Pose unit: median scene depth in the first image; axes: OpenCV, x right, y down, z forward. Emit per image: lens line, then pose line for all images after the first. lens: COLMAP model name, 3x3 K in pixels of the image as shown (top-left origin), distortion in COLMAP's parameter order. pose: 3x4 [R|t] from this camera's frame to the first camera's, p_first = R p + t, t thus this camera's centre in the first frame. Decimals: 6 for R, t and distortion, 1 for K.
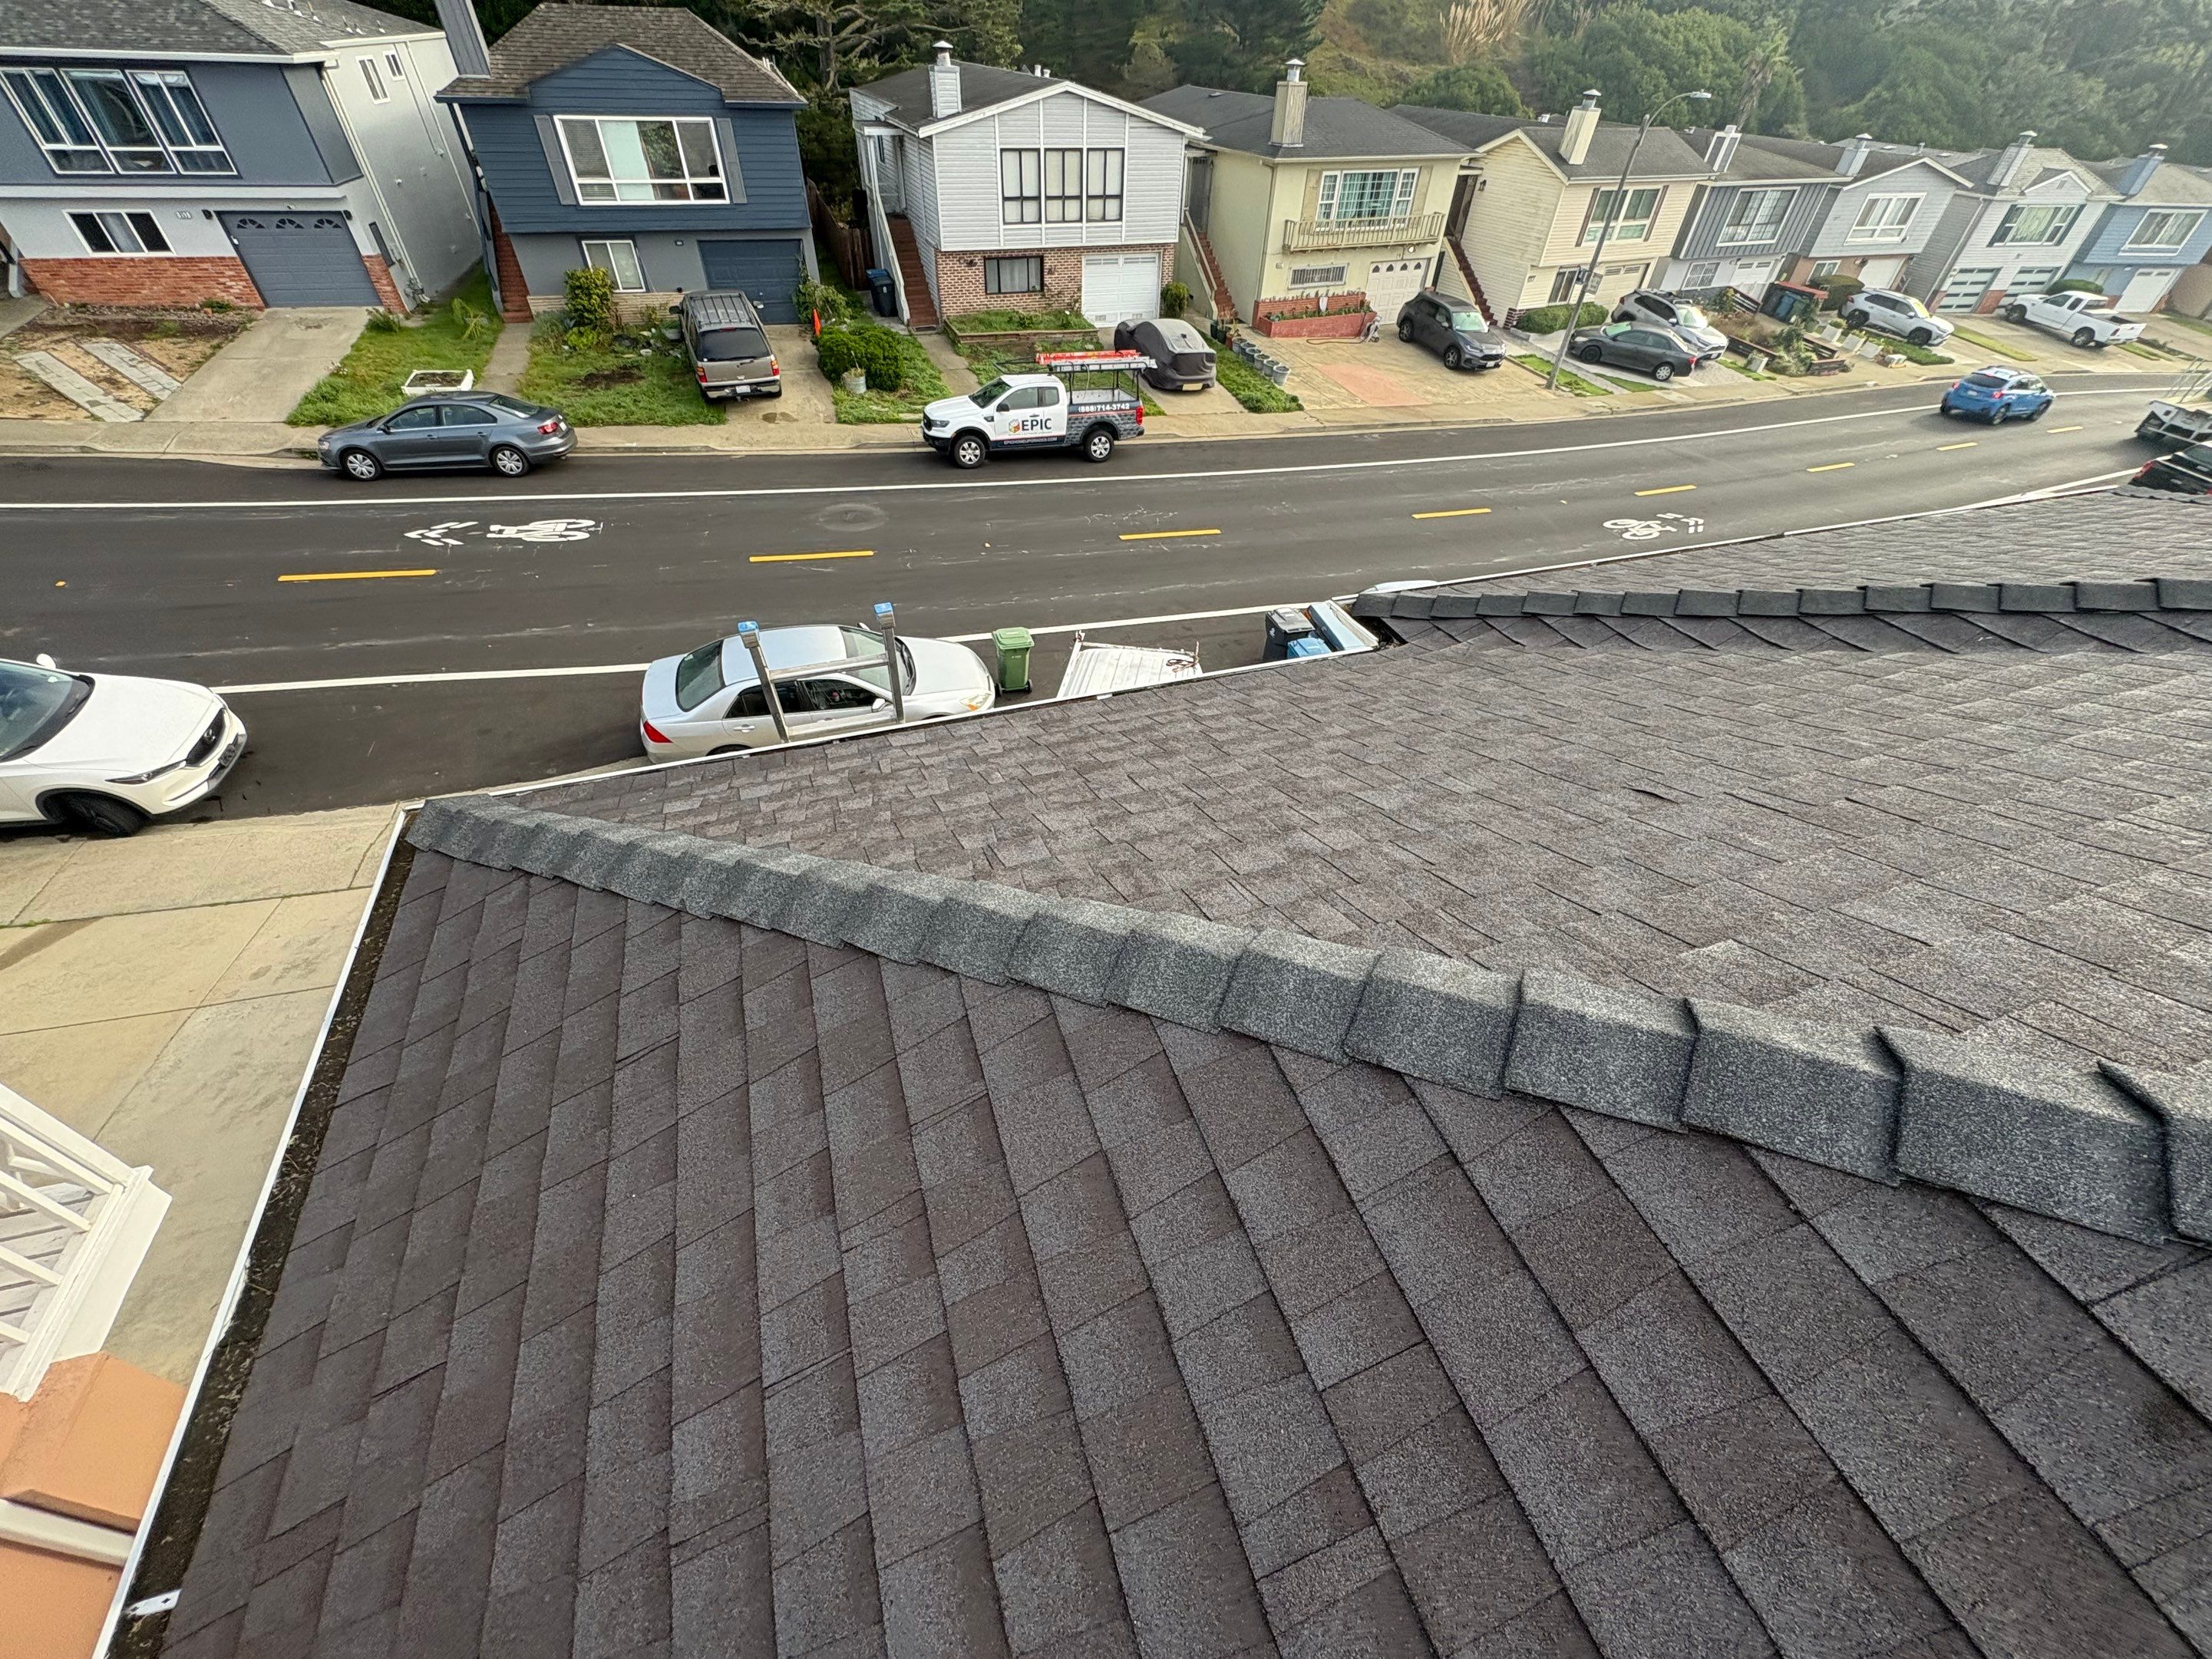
lens RADIAL K [[881.9, 0, 1105.5], [0, 881.9, 827.8], [0, 0, 1]] dist [0.000553, -0.000254]
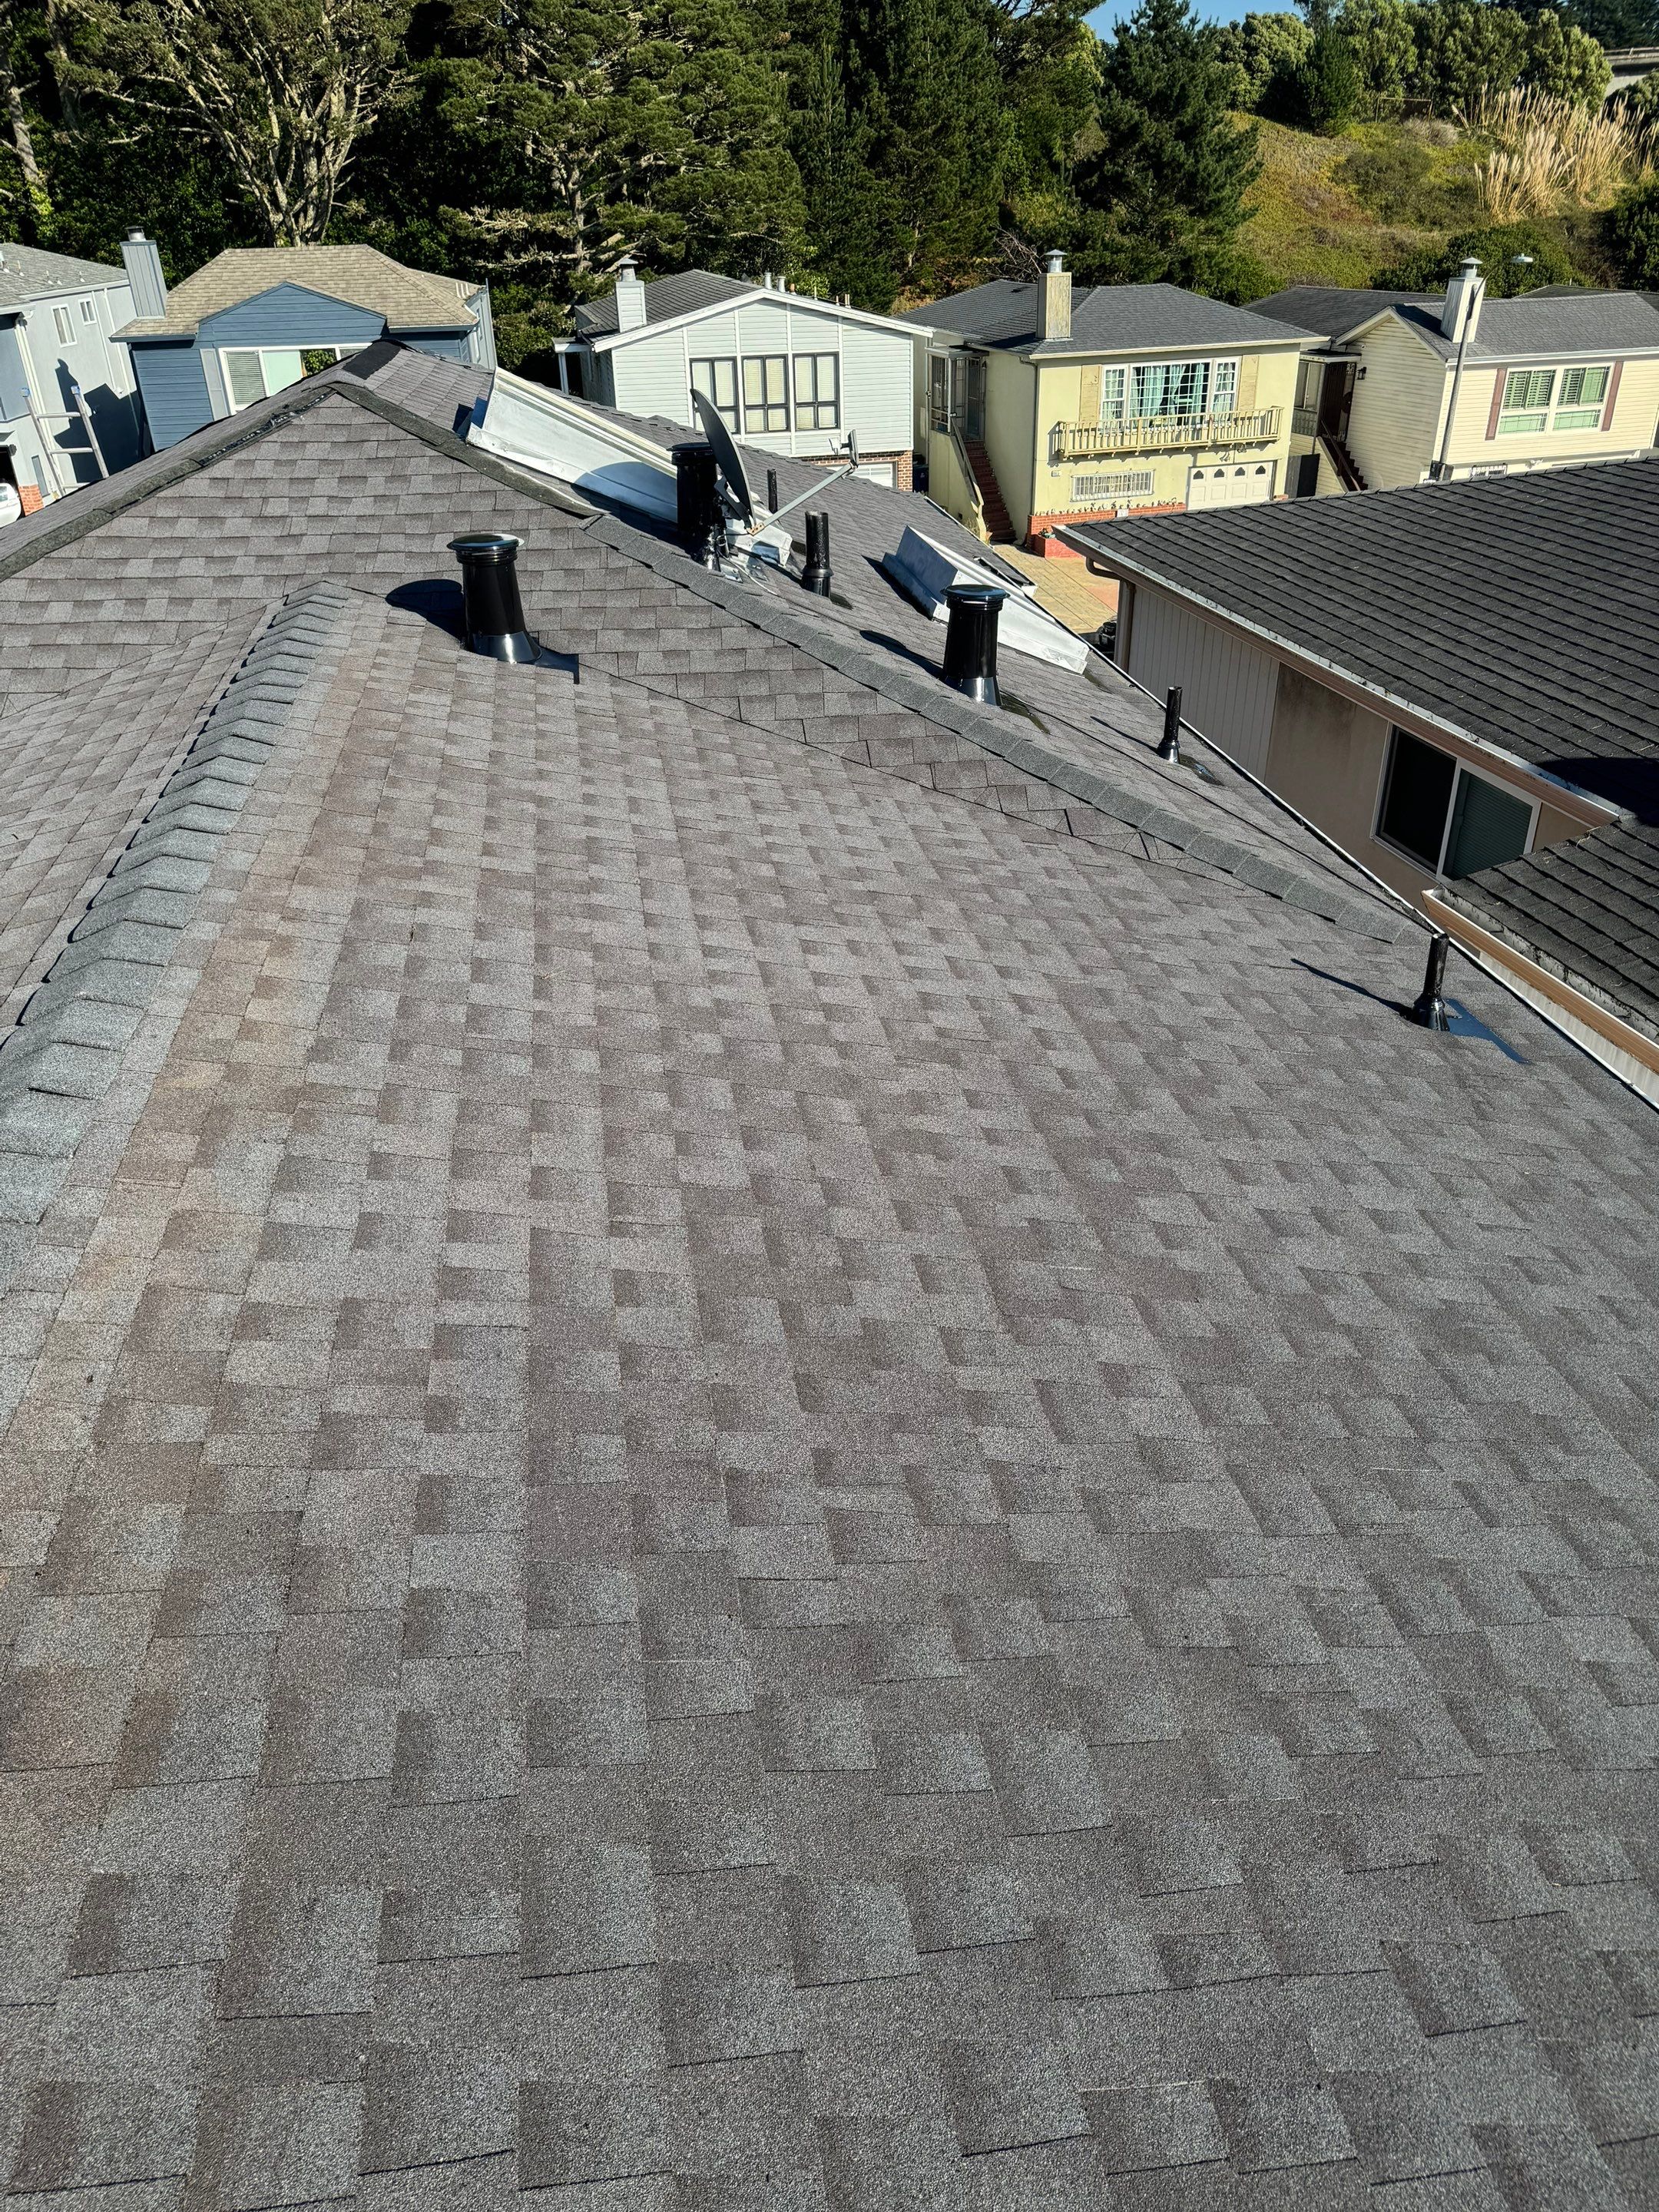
lens RADIAL K [[1559.6, 0, 837.4], [0, 1559.6, 1102.7], [0, 0, 1]] dist [0.025905, -0.023031]
pose [[0.985224, 0.033389, -0.167988, 0.254594], [-0.068818, 0.975330, -0.209753, 0.221692], [0.156840, 0.218214, 0.963215, -0.262429]]
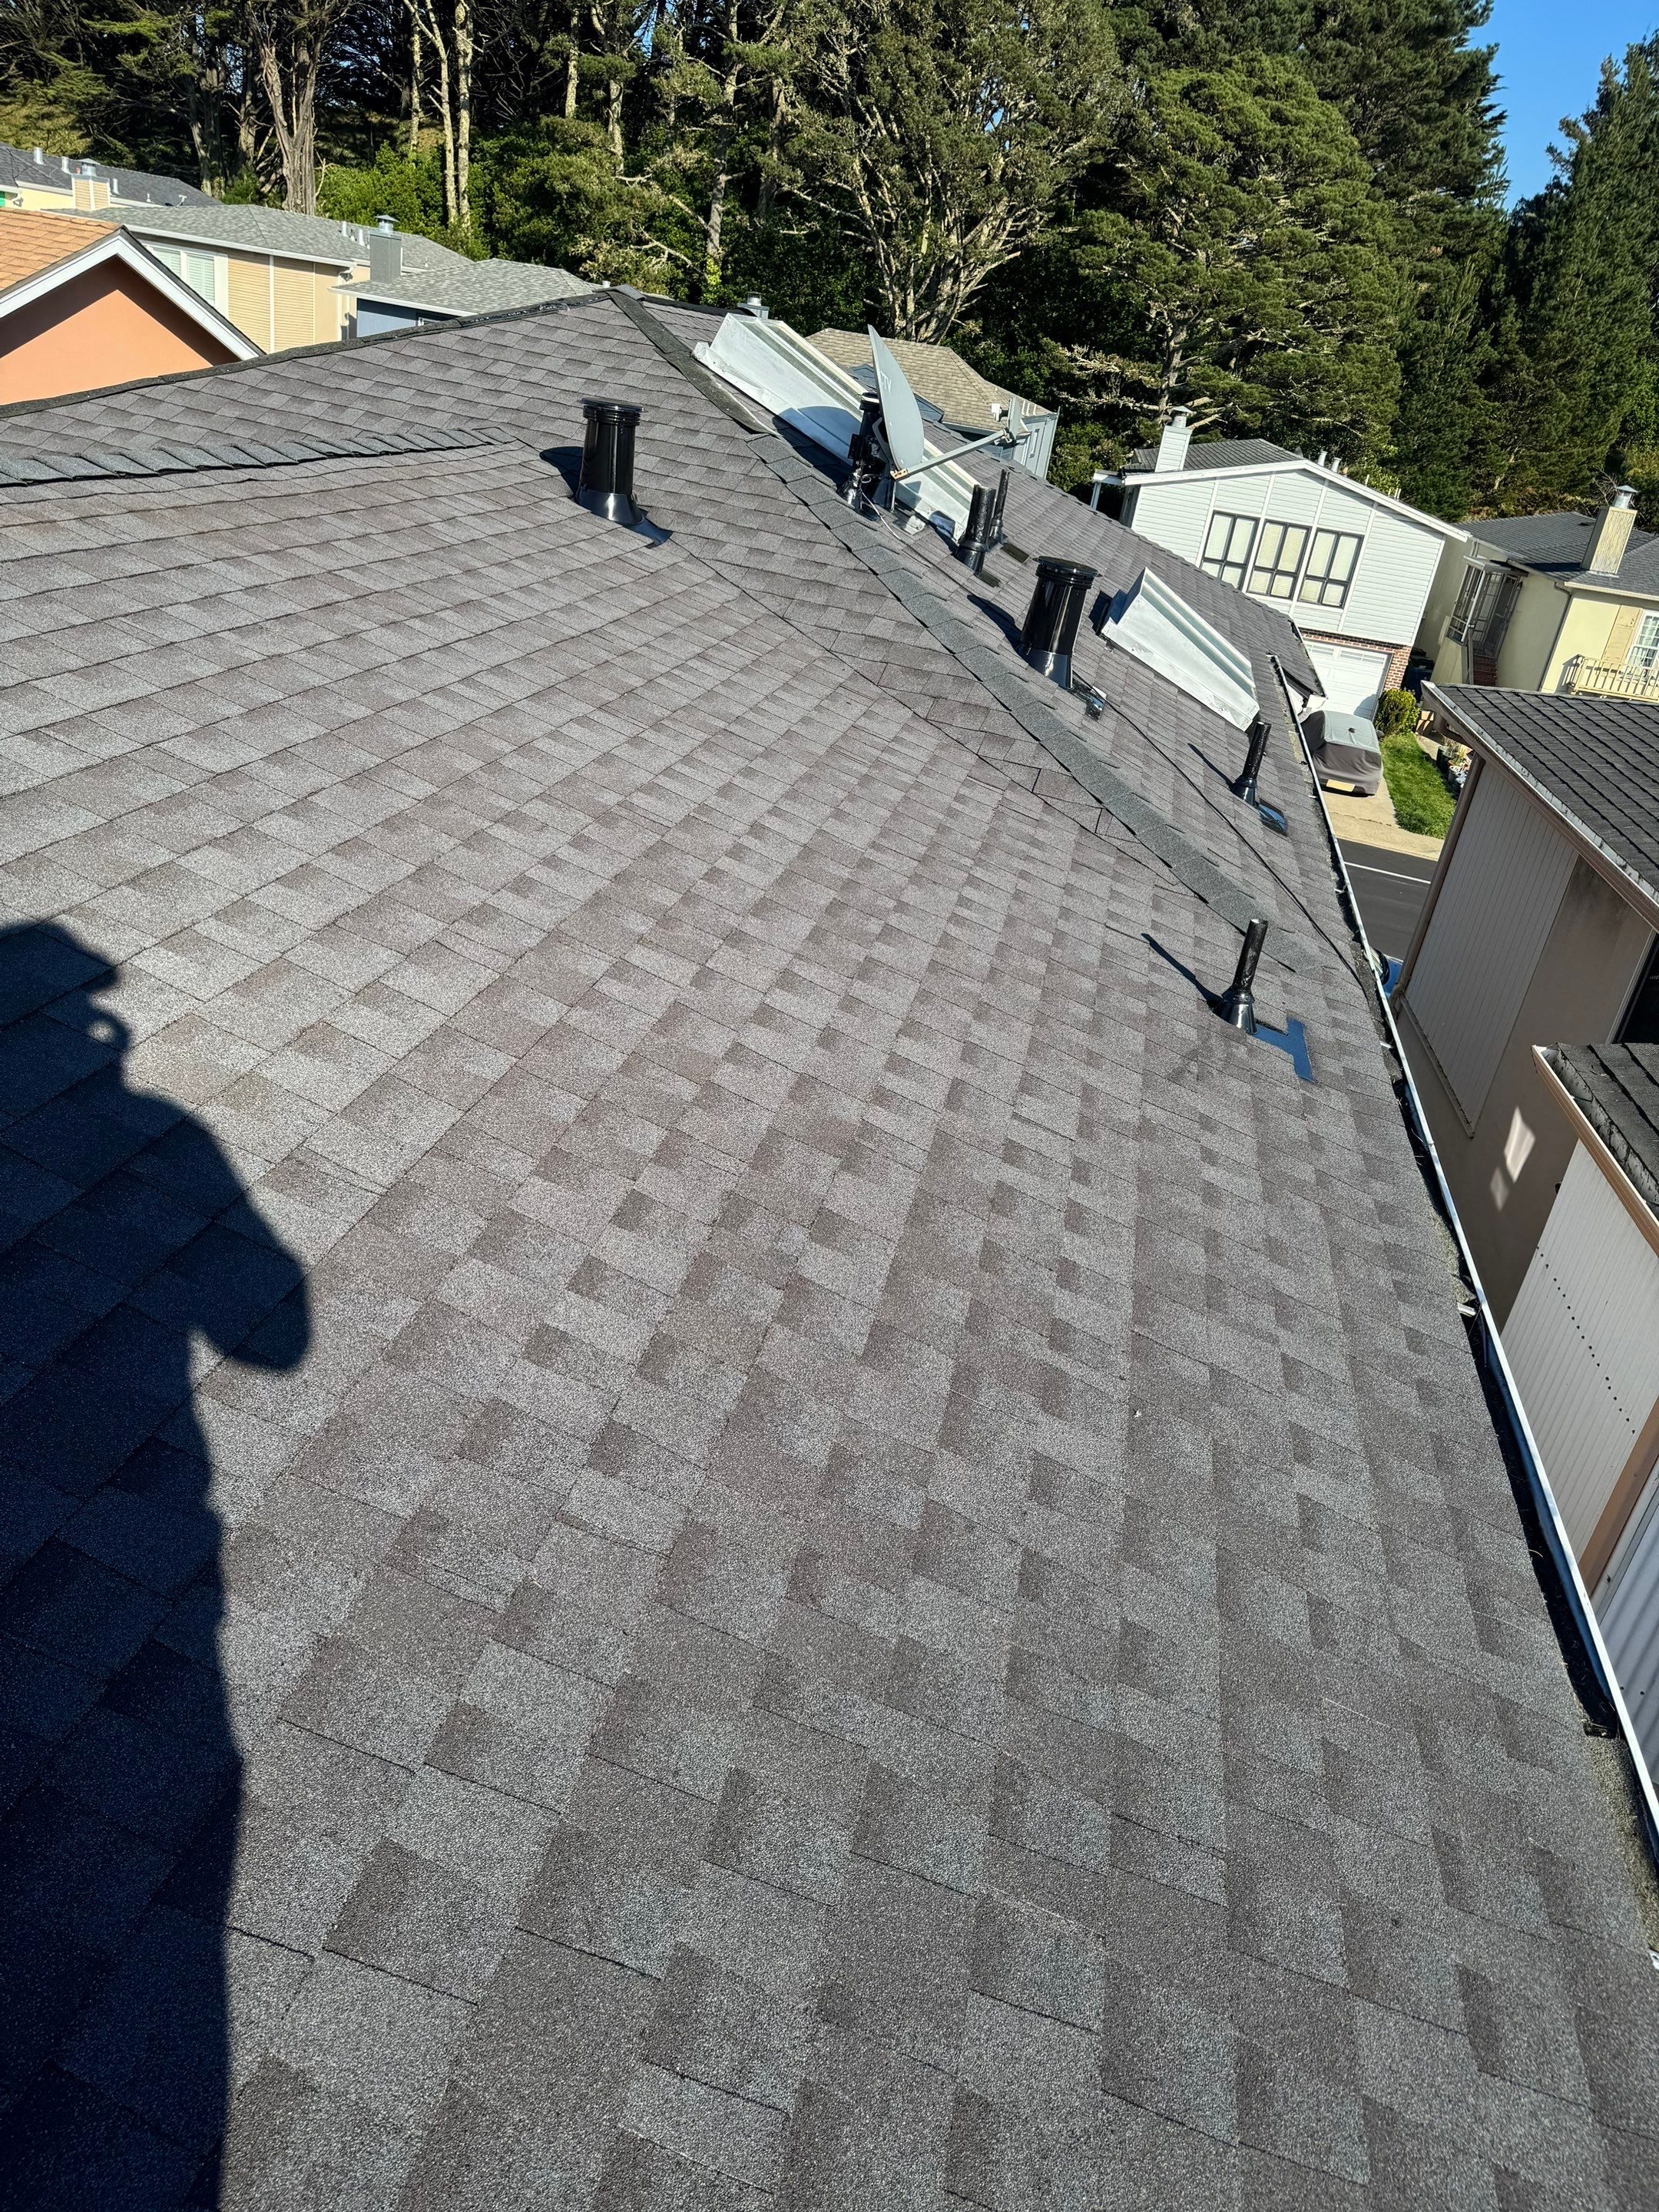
lens RADIAL K [[1559.6, 0, 827.7], [0, 1559.6, 1100.1], [0, 0, 1]] dist [0.025905, -0.023031]
pose [[0.856651, 0.311272, -0.411410, 0.312235], [-0.427728, 0.874404, -0.229055, 0.231011], [0.288440, 0.372192, 0.882199, -0.237659]]
